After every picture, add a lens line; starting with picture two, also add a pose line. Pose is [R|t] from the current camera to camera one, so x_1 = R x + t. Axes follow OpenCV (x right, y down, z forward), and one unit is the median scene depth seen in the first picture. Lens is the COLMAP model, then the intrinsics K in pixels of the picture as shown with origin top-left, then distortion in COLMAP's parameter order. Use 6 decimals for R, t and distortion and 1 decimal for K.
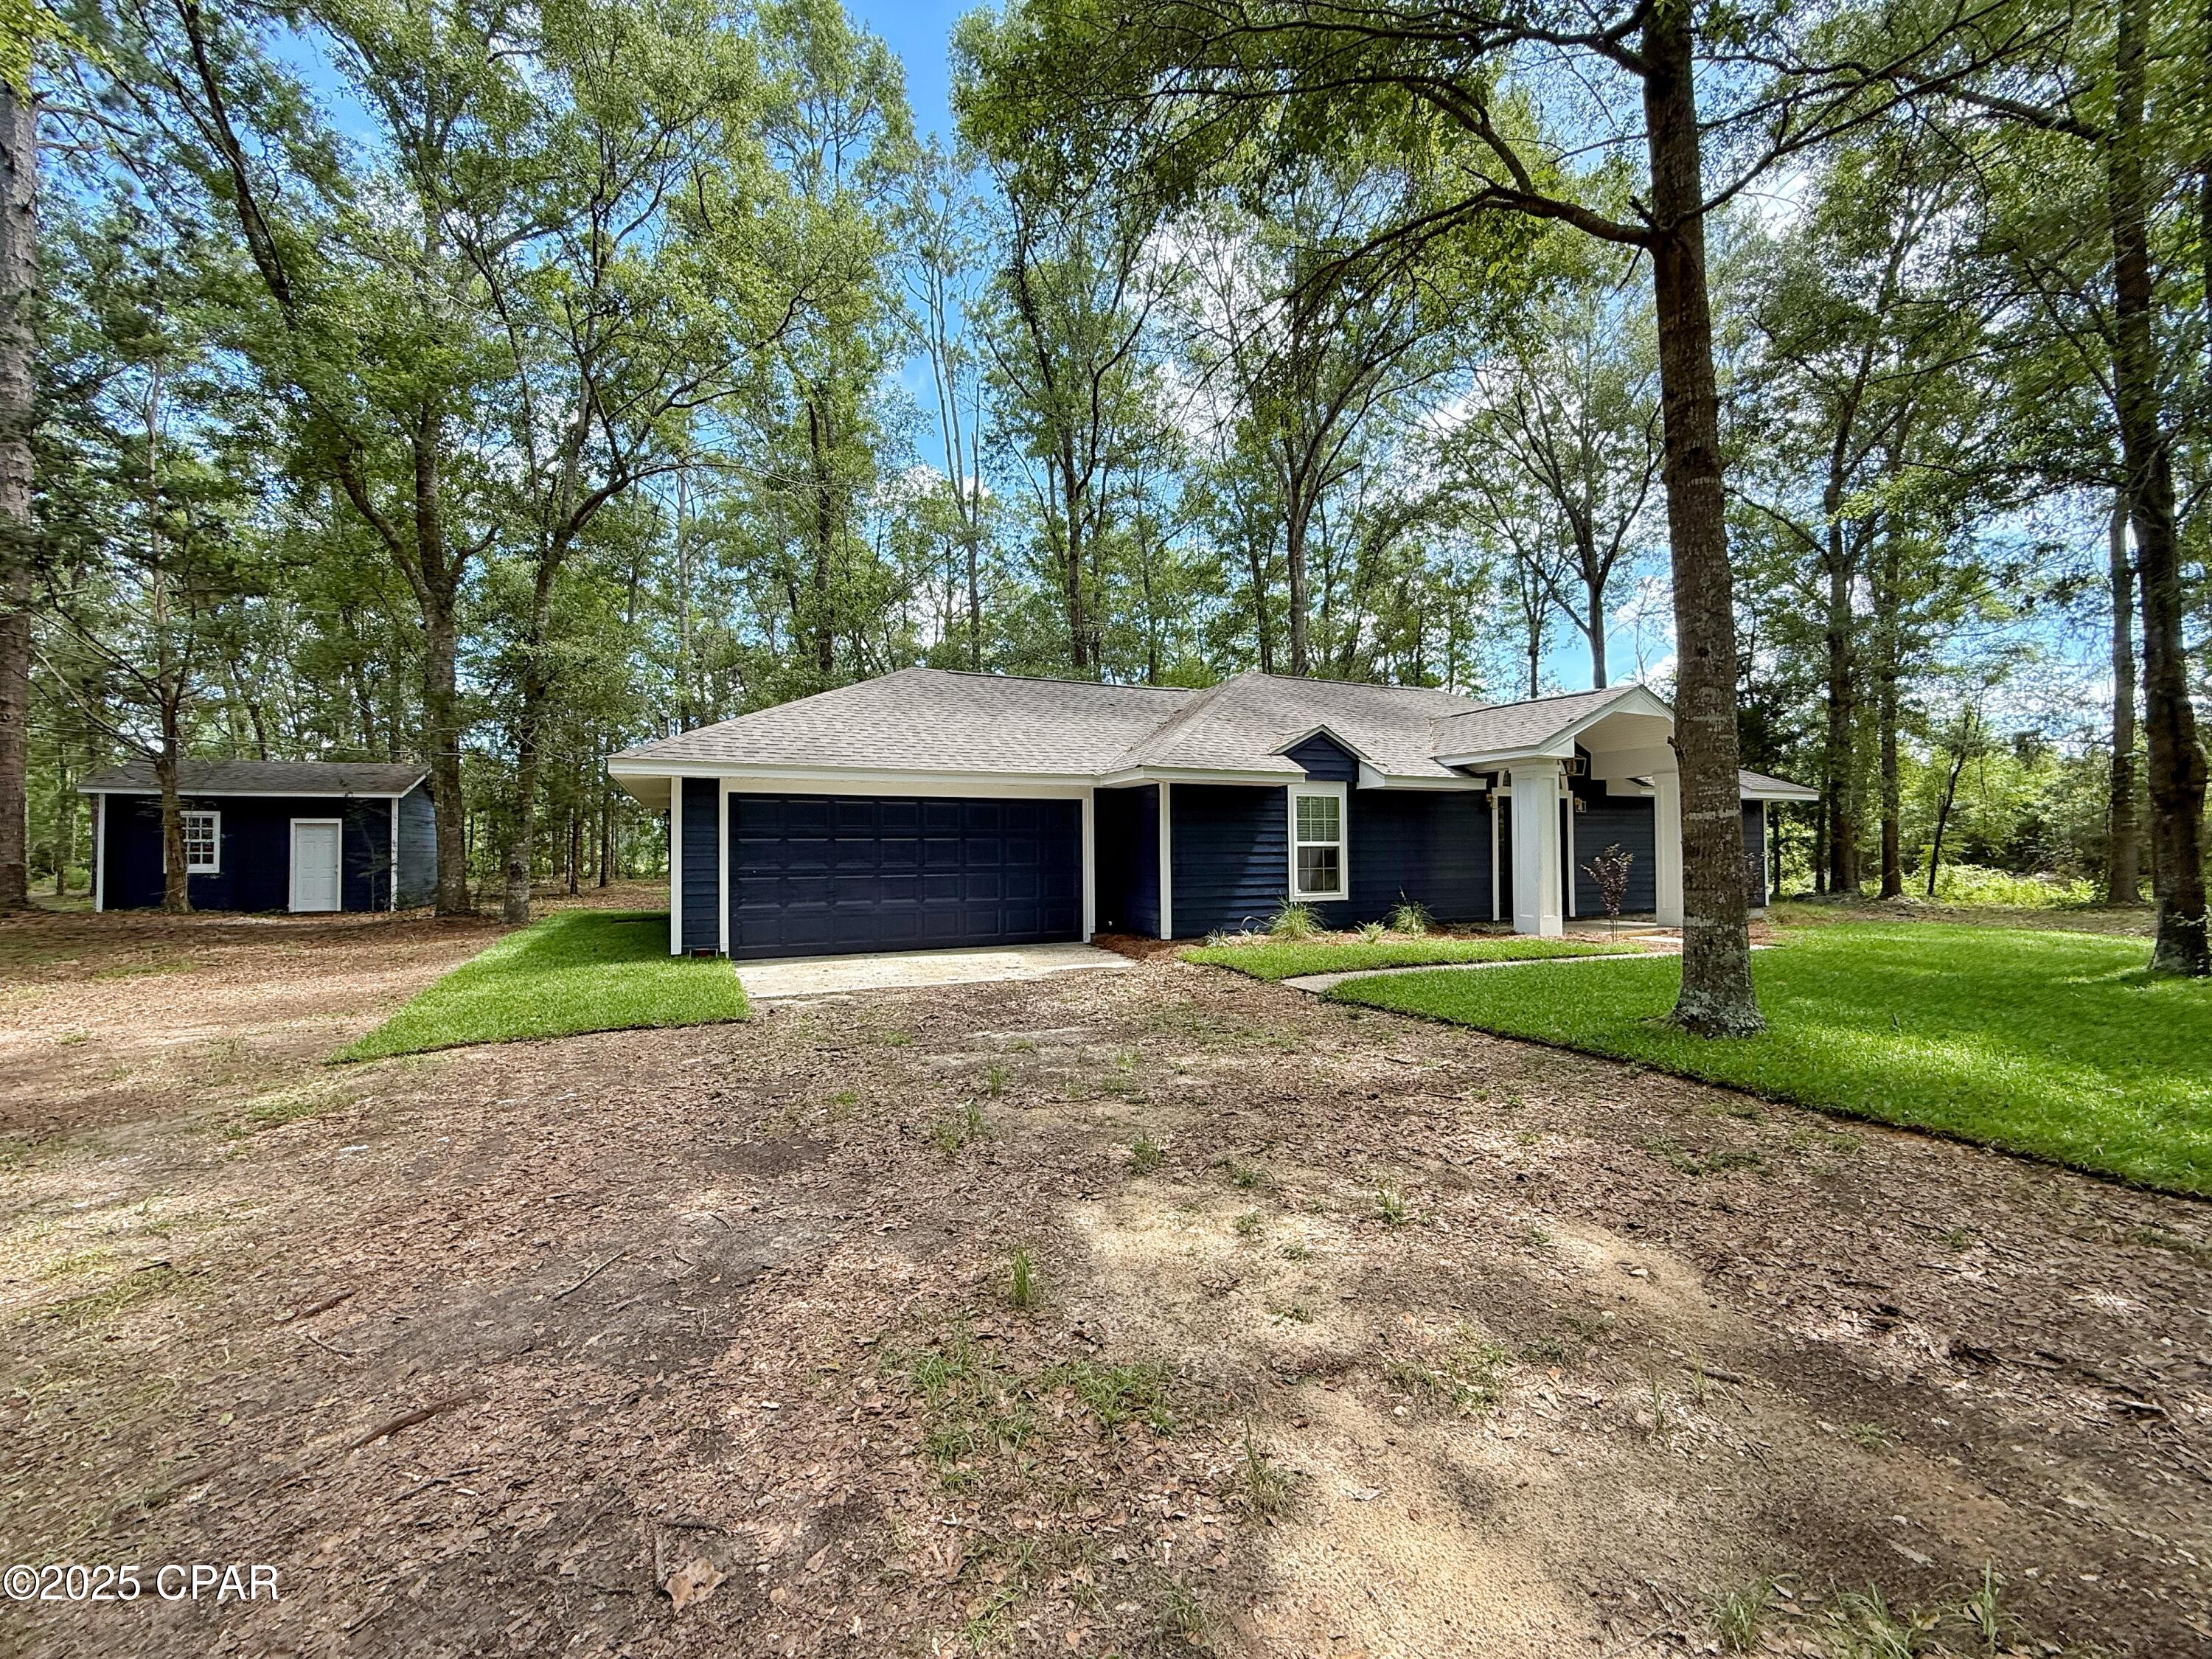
lens RADIAL K [[879.7, 0, 1099.1], [0, 879.7, 828.8], [0, 0, 1]] dist [-0.000404, 0.000041]
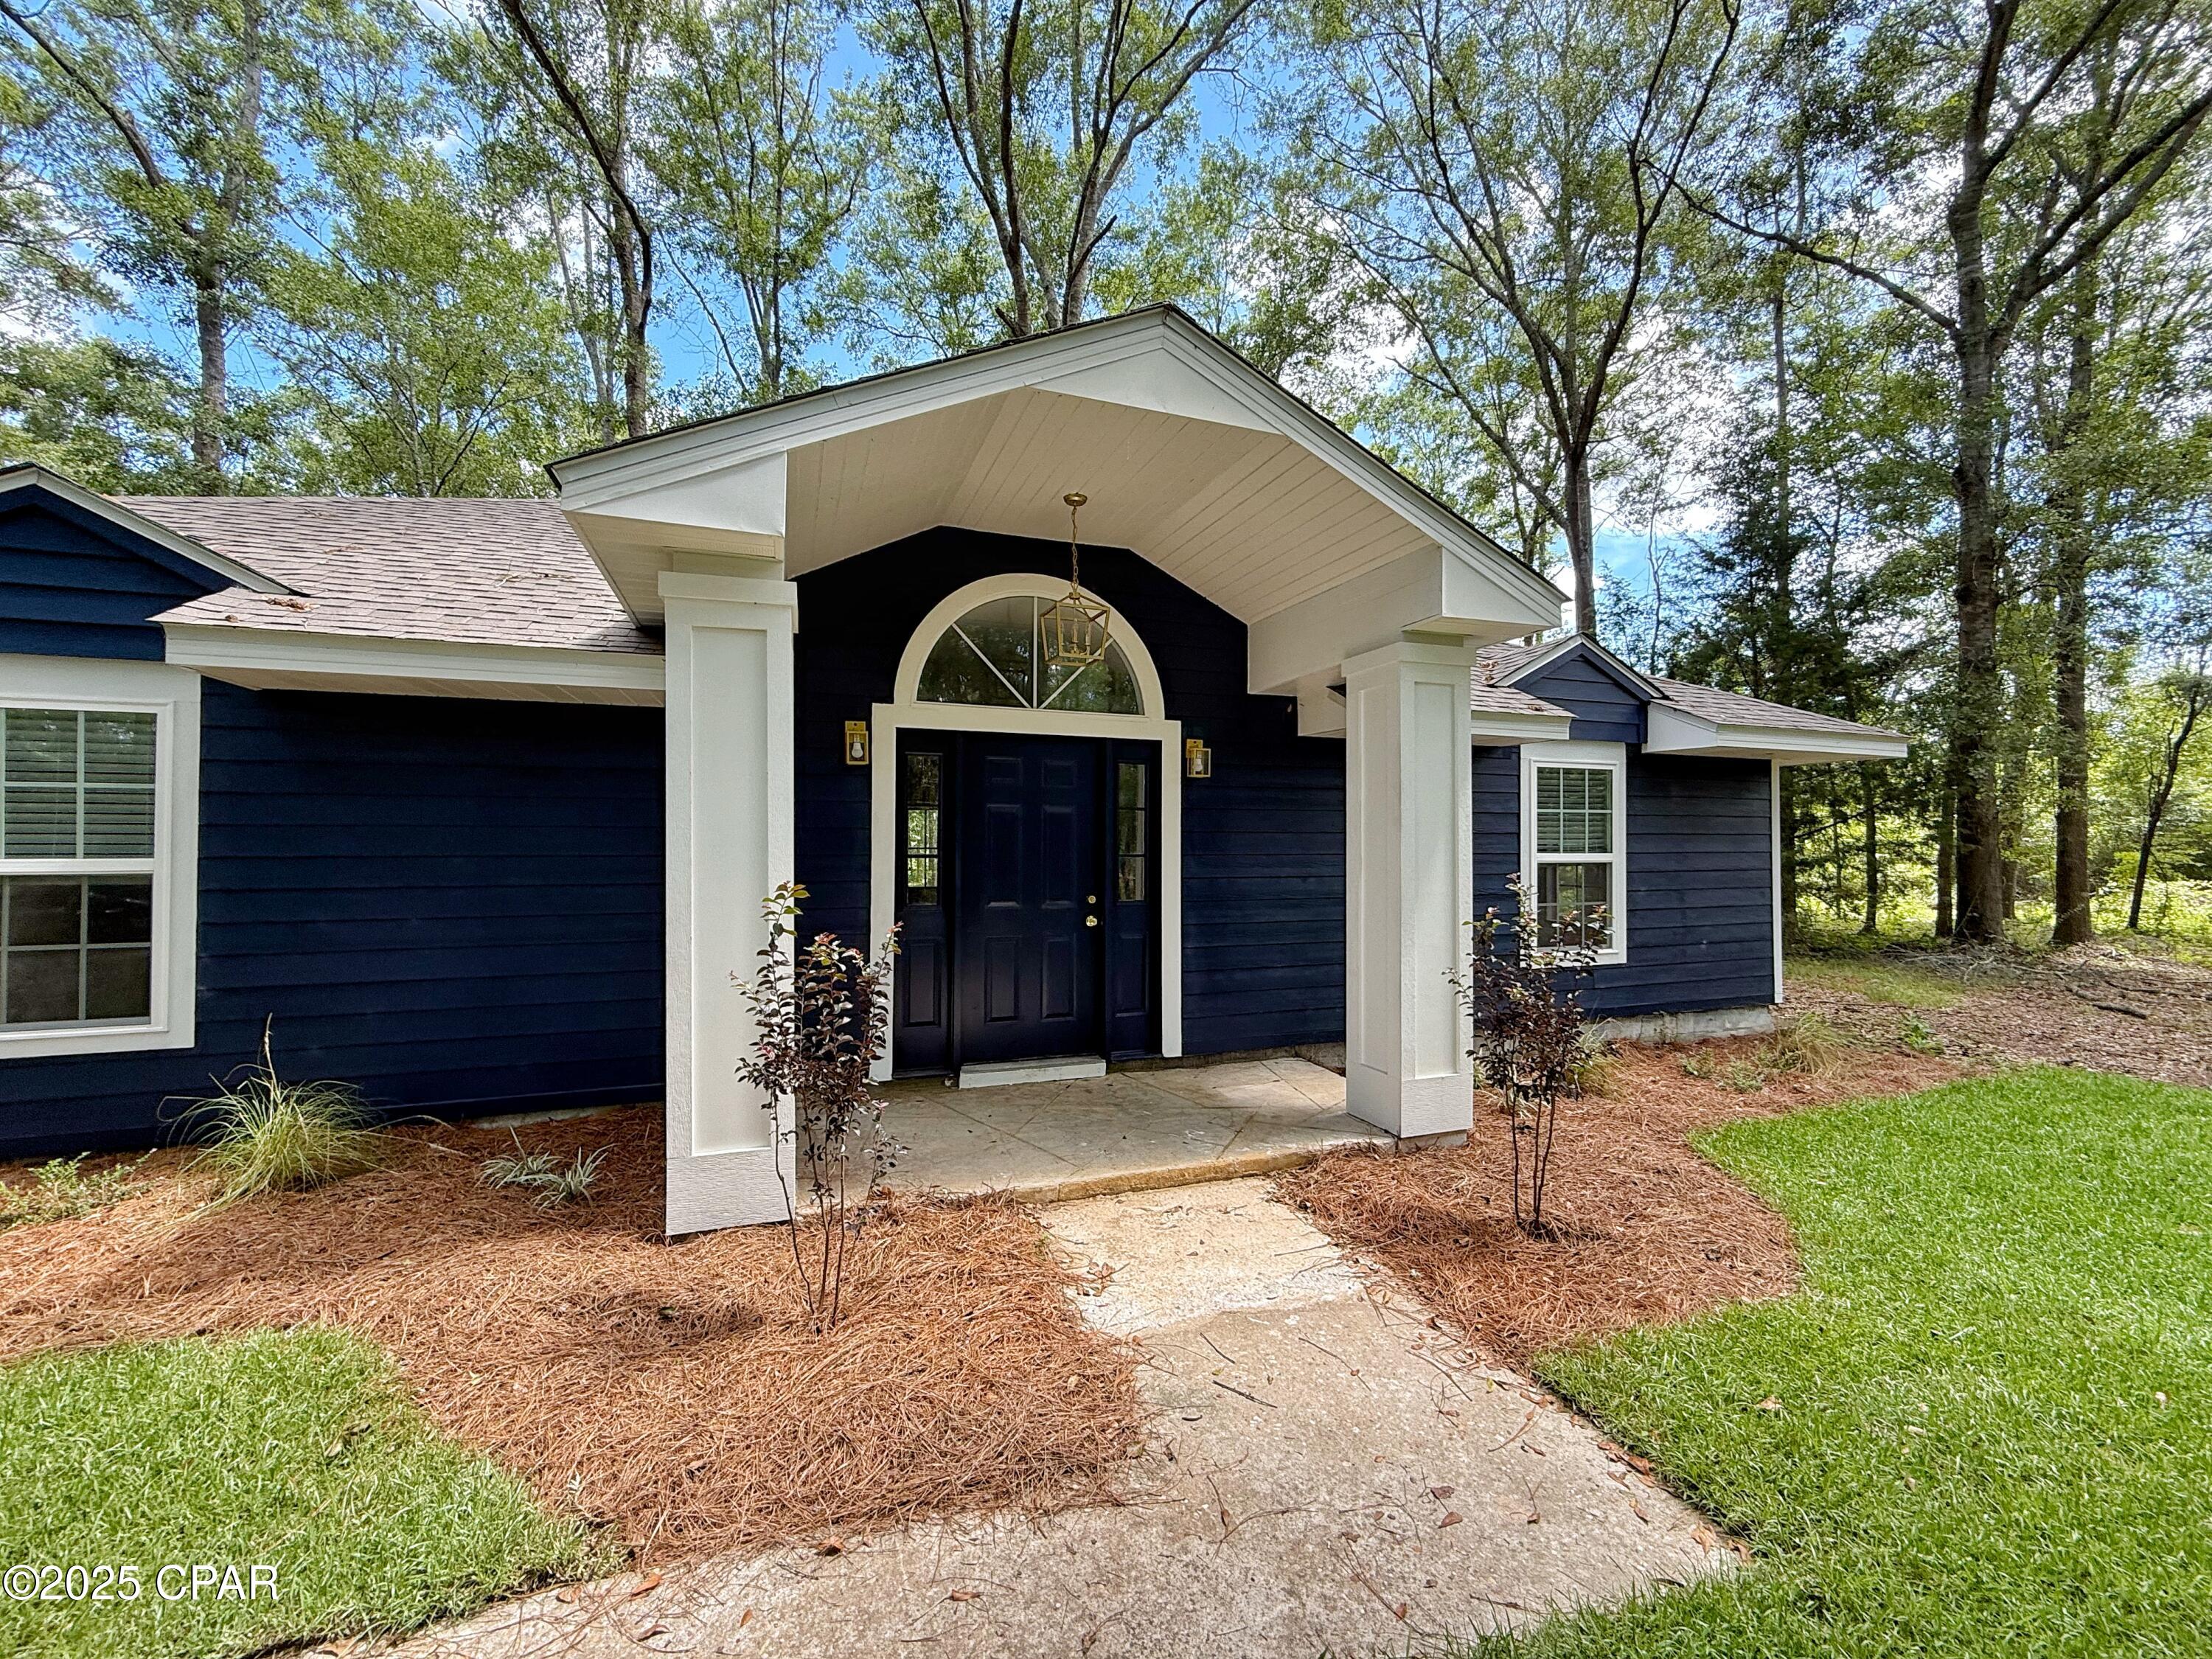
lens RADIAL K [[879.7, 0, 1099.1], [0, 879.7, 828.8], [0, 0, 1]] dist [-0.000404, 0.000041]
pose [[0.995262, 0.005968, -0.097050, 0.285116], [-0.005201, 0.999953, 0.008154, -0.000360], [0.097095, -0.007611, 0.995246, 0.323324]]
